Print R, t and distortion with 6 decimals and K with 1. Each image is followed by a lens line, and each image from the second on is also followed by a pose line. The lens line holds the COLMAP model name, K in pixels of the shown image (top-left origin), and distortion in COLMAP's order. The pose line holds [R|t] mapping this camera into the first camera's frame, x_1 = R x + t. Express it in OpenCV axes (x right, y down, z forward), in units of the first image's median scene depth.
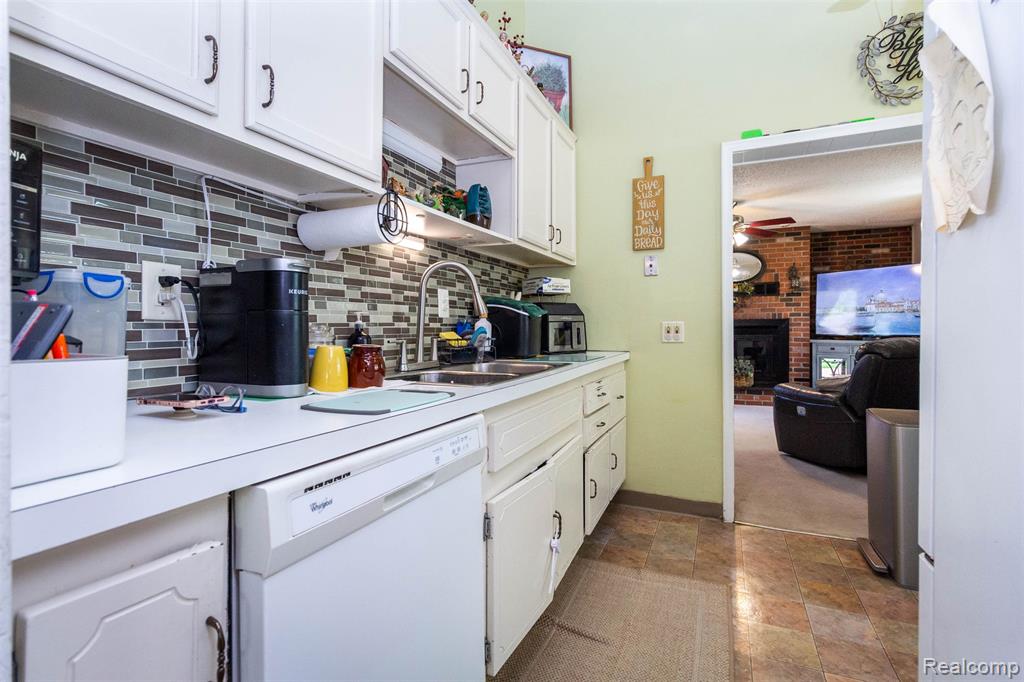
lens RADIAL K [[481.9, 0, 504.7], [0, 481.9, 331.9], [0, 0, 1]] dist [0.005274, -0.000460]
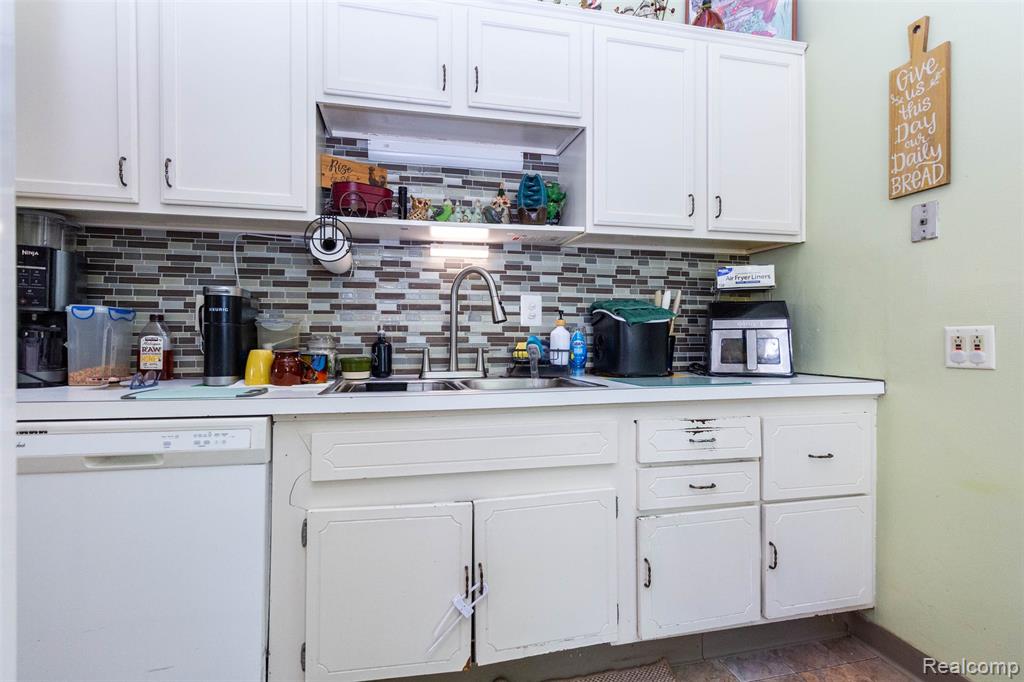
lens RADIAL K [[481.9, 0, 509.5], [0, 481.9, 339.2], [0, 0, 1]] dist [0.005274, -0.000460]
pose [[0.609607, 0.004455, -0.792691, 0.590789], [-0.011195, 0.999933, -0.002989, -0.001747], [0.792624, 0.010696, 0.609616, 0.415201]]
